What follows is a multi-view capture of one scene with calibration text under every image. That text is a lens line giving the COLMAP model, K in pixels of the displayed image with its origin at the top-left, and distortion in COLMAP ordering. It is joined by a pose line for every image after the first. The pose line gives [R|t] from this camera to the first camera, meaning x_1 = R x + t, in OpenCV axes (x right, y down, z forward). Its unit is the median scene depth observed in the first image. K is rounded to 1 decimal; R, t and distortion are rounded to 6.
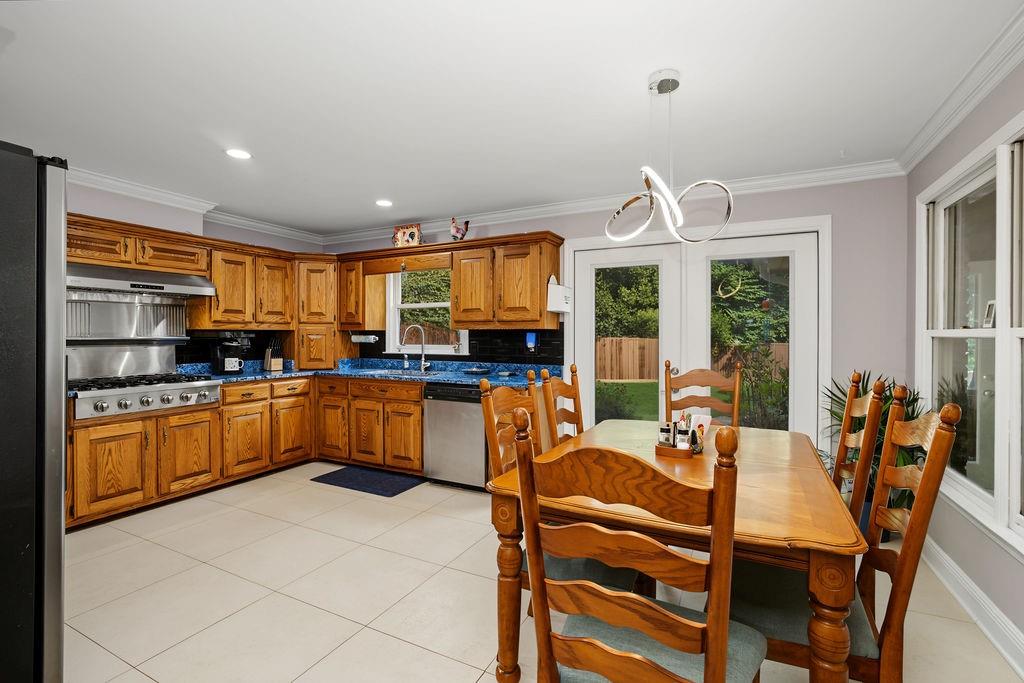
lens RADIAL K [[468.0, 0, 510.6], [0, 468.0, 339.2], [0, 0, 1]] dist [-0.021686, 0.000889]
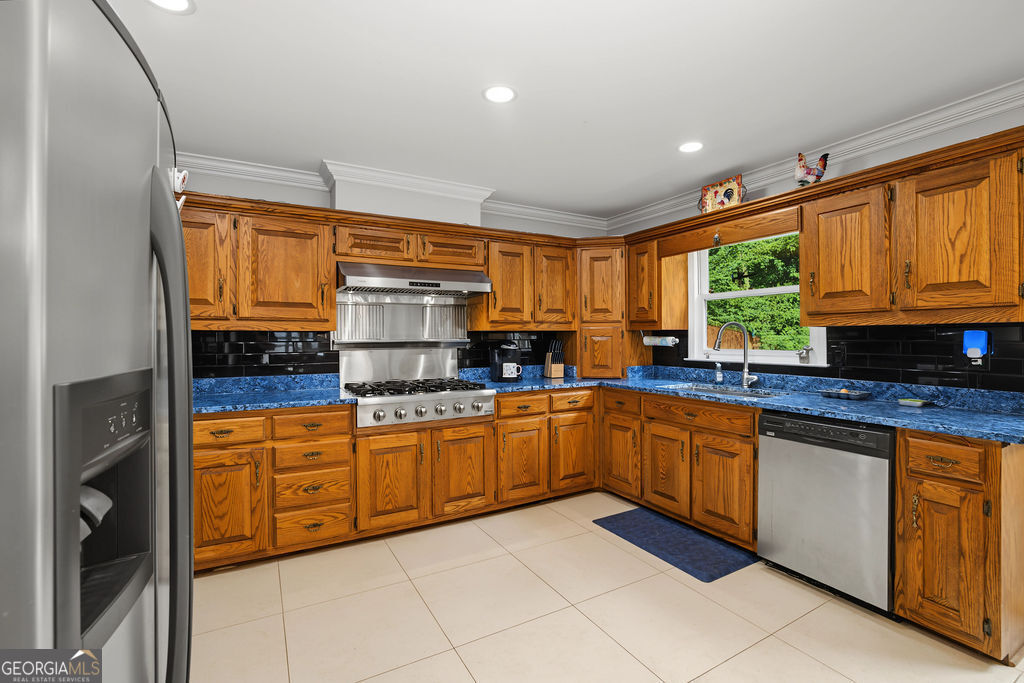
lens RADIAL K [[462.5, 0, 506.7], [0, 462.5, 336.7], [0, 0, 1]] dist [-0.042951, 0.018526]
pose [[0.827914, -0.005176, -0.560831, -0.112914], [0.000849, 0.999968, -0.007976, -0.002344], [0.560854, 0.006128, 0.827892, 0.268764]]
